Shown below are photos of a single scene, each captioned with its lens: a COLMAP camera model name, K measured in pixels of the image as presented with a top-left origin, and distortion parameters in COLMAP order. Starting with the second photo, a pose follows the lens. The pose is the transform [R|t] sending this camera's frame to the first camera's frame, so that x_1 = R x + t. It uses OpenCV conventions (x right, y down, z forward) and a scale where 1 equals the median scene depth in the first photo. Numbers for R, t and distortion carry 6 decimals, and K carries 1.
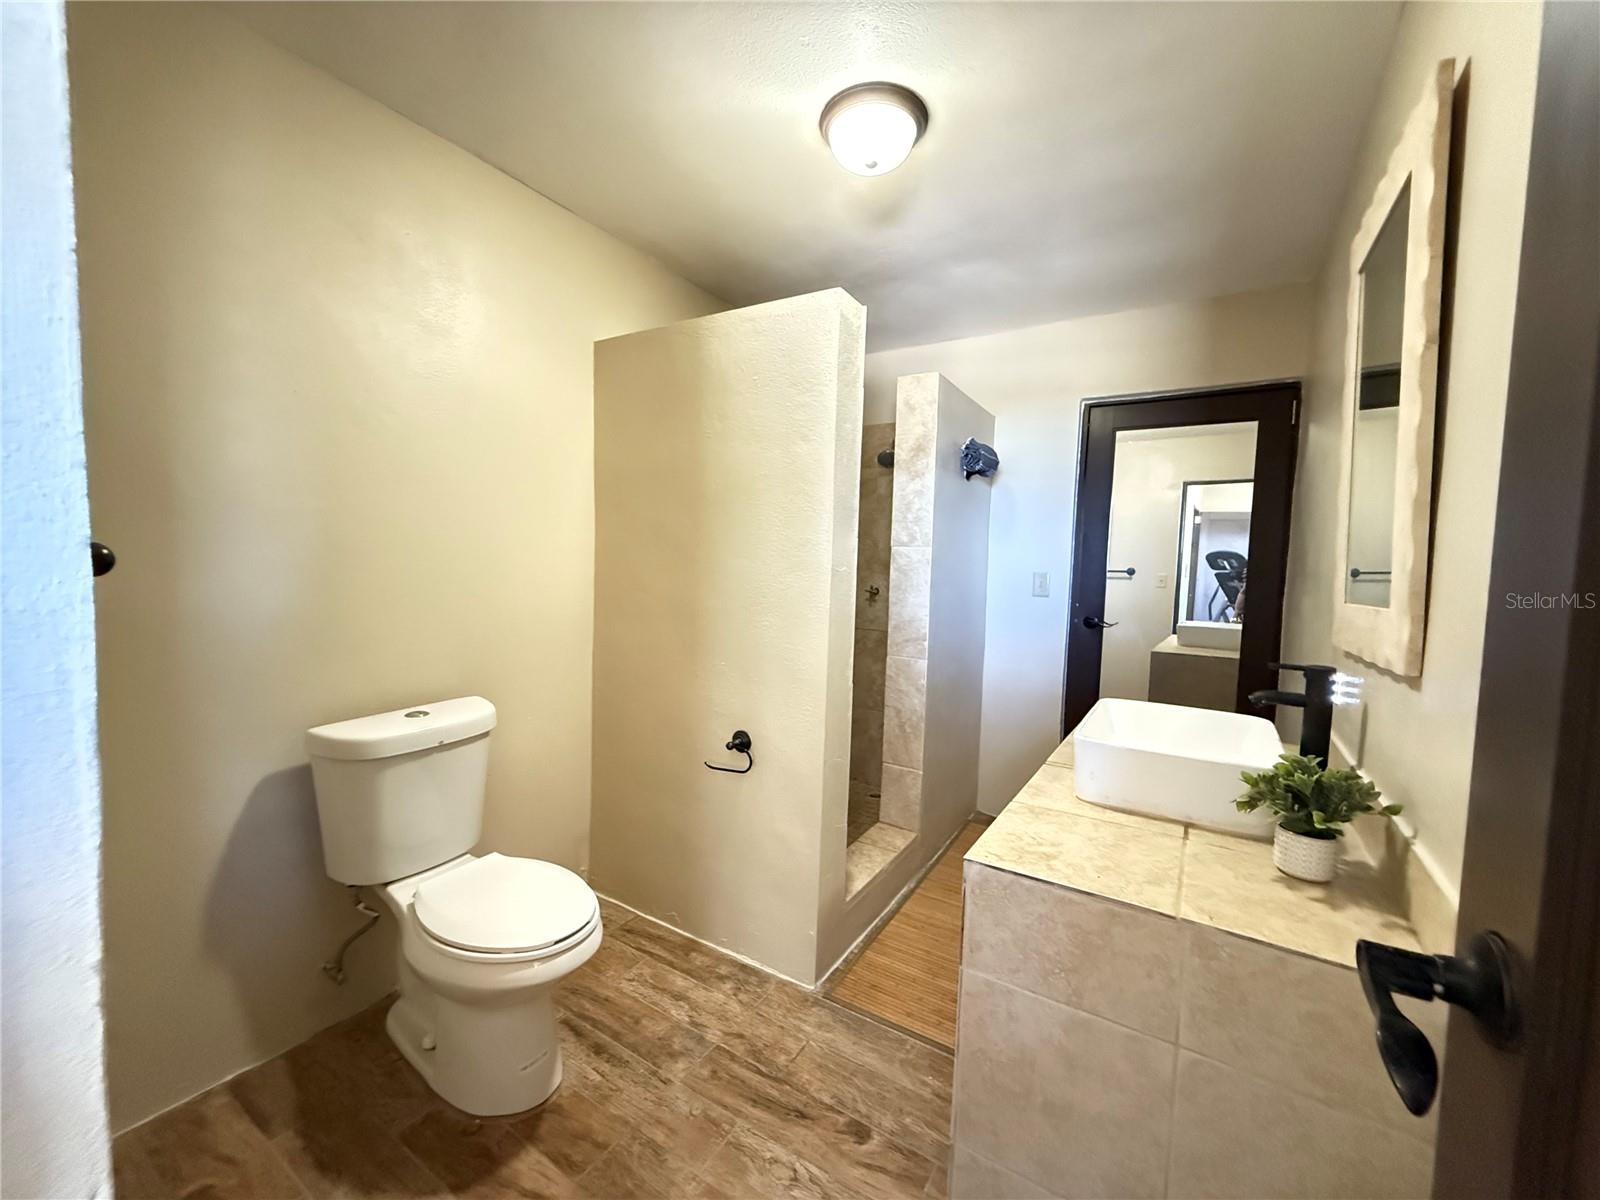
lens RADIAL K [[644.6, 0, 795.3], [0, 644.6, 600.7], [0, 0, 1]] dist [0.000589, -0.000059]
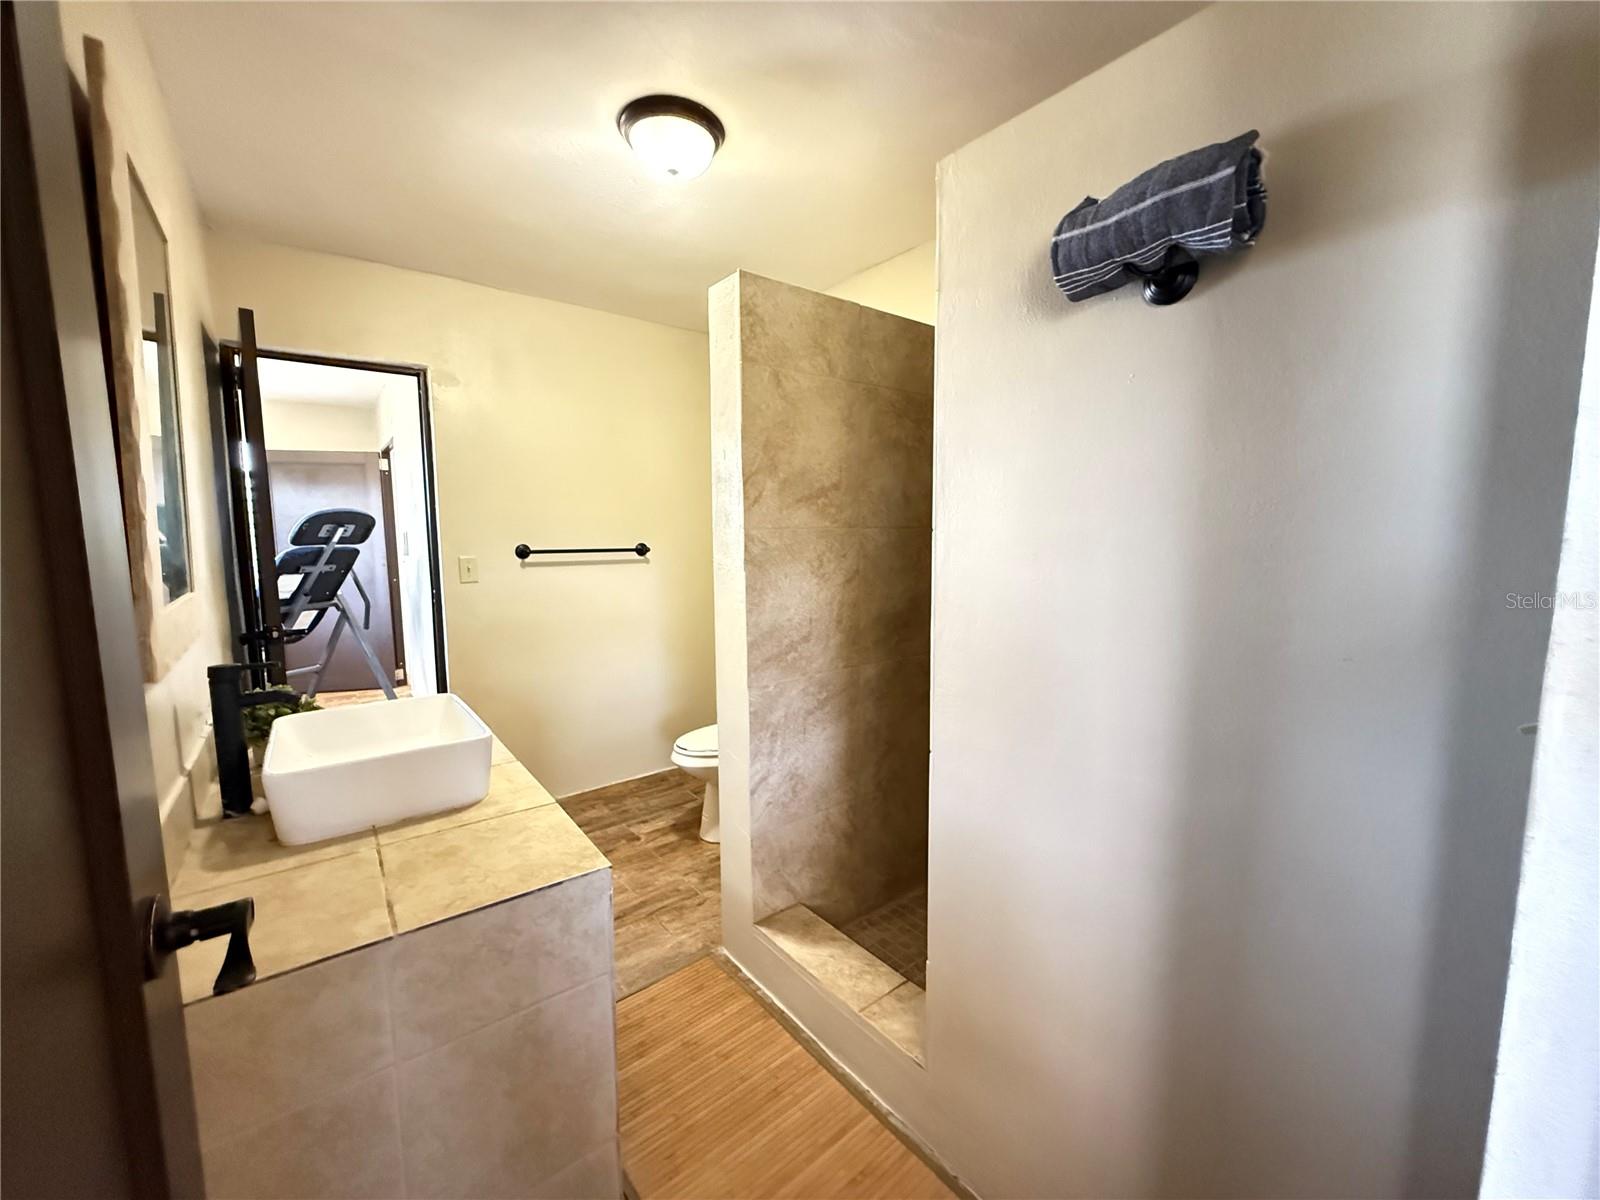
lens RADIAL K [[644.6, 0, 794.4], [0, 644.6, 594.8], [0, 0, 1]] dist [0.000589, -0.000059]
pose [[-0.349384, 0.055506, -0.935334, 0.996252], [-0.069742, 0.993934, 0.085035, -0.084665], [0.934380, 0.094942, -0.343394, 1.484252]]
